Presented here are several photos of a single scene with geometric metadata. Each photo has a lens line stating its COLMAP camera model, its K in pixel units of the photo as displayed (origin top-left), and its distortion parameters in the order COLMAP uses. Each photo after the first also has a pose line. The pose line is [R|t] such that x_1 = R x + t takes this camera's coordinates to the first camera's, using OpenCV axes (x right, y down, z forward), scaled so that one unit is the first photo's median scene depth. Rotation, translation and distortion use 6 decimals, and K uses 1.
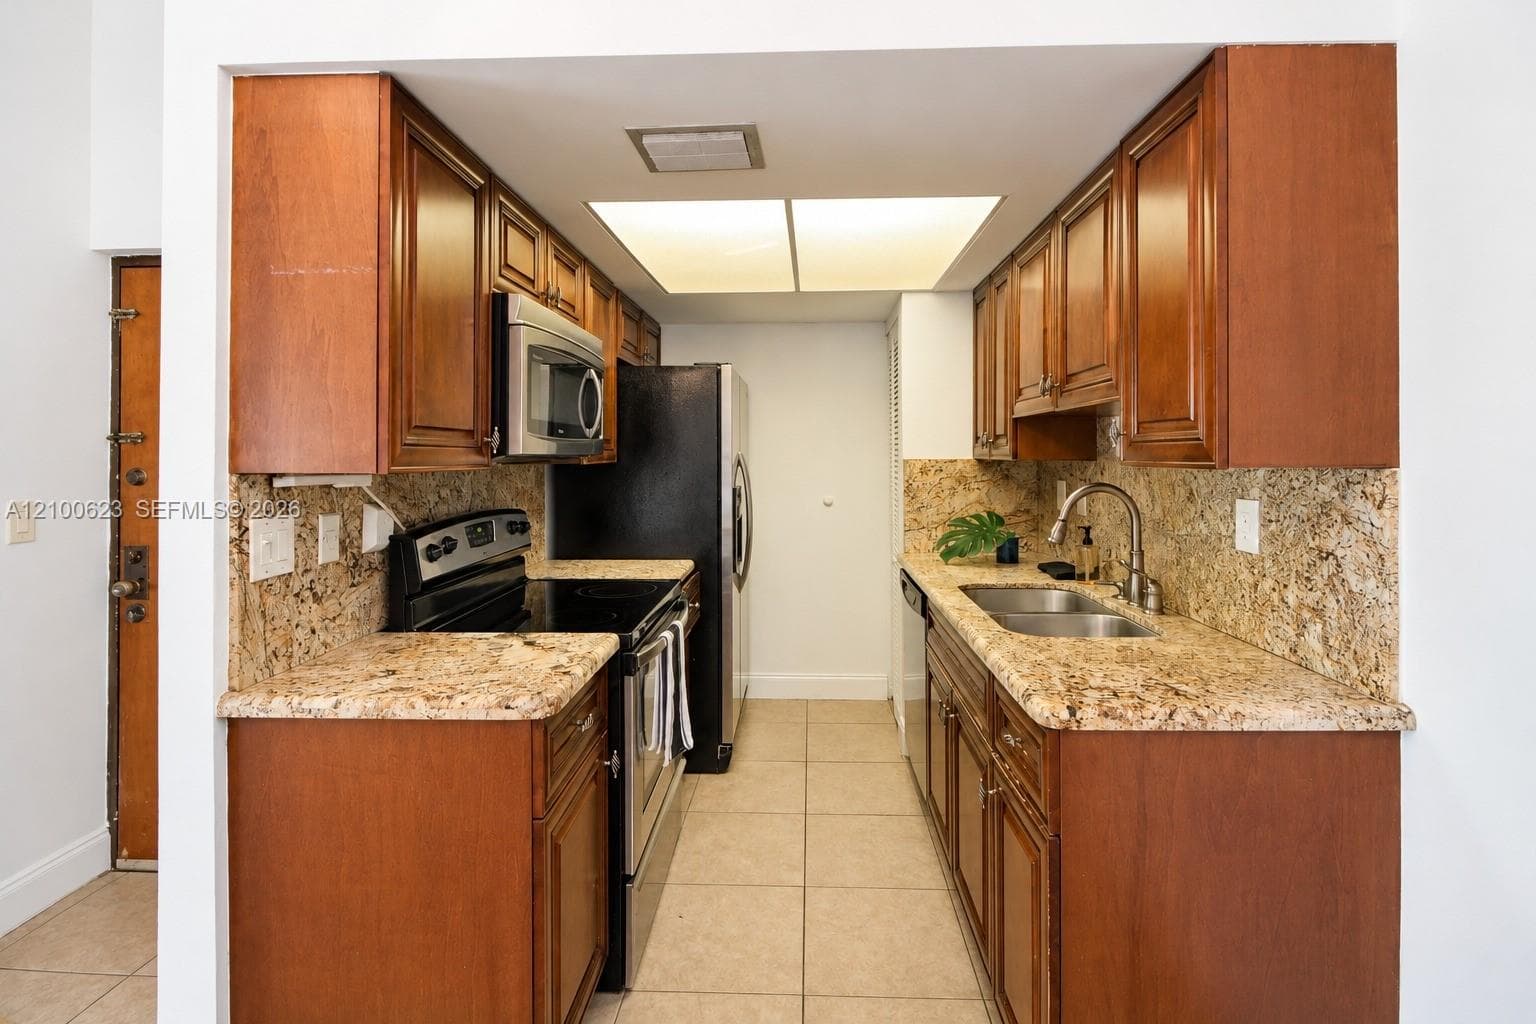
lens RADIAL K [[708.0, 0, 768.9], [0, 708.0, 443.1], [0, 0, 1]] dist [-0.000330, -0.000017]
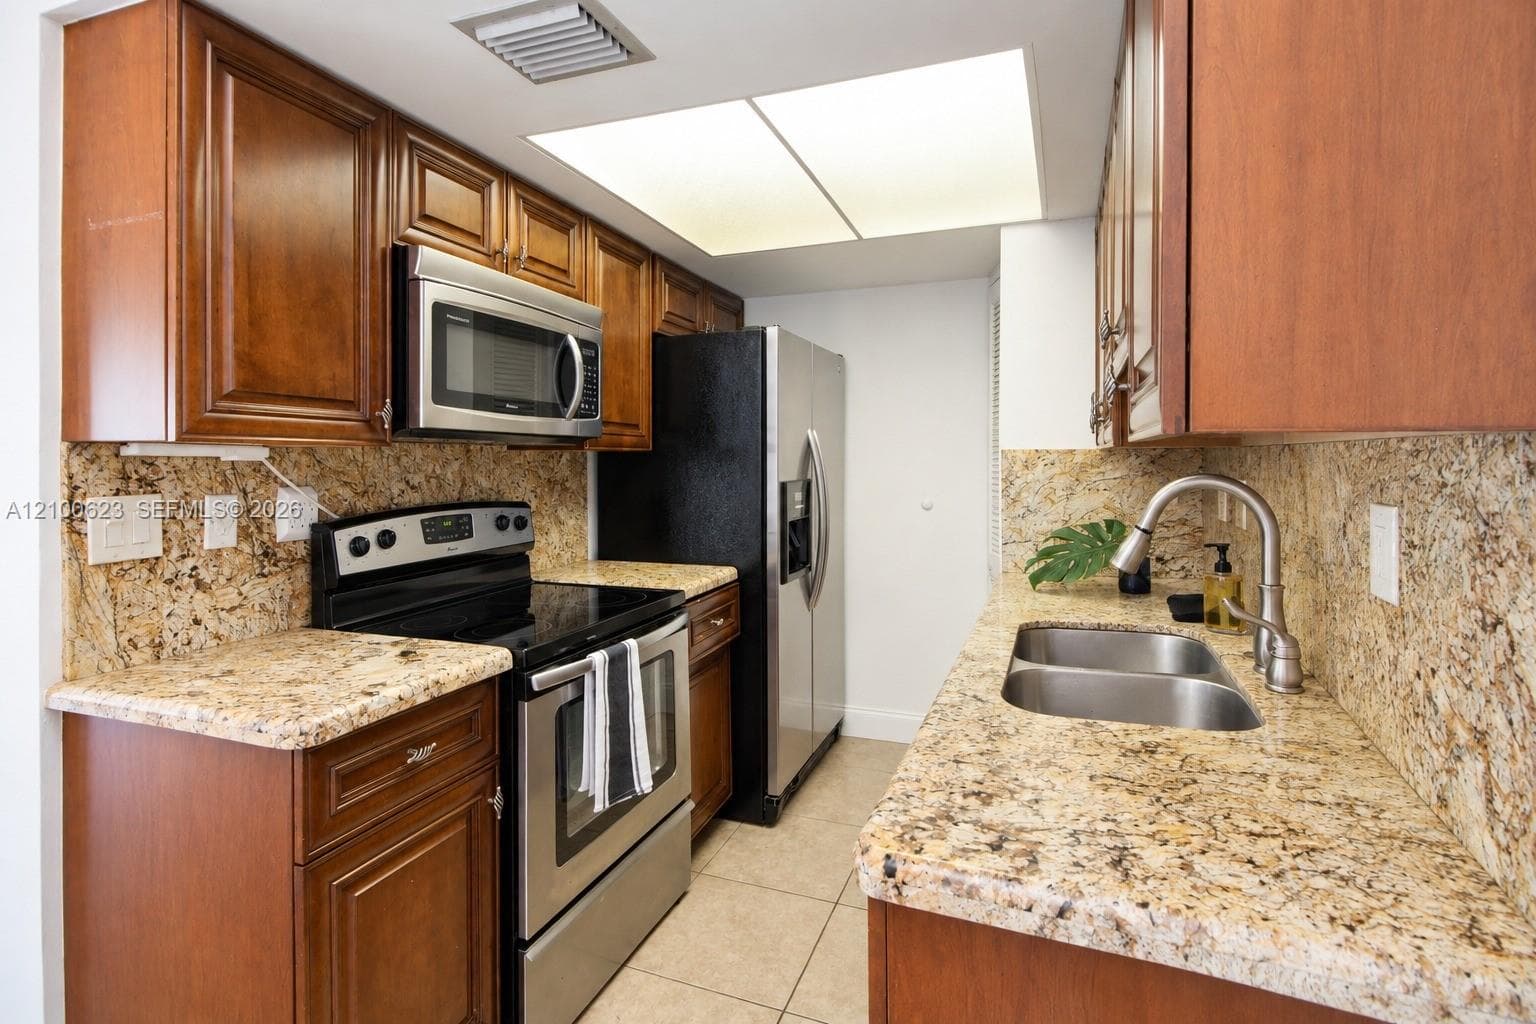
lens RADIAL K [[742.3, 0, 761.0], [0, 742.3, 467.6], [0, 0, 1]] dist [-0.001226, 0.000033]
pose [[0.949561, 0.003345, -0.313563, 0.320434], [0.003784, 0.999748, 0.022122, 0.039512], [0.313558, -0.022193, 0.949310, 0.274624]]
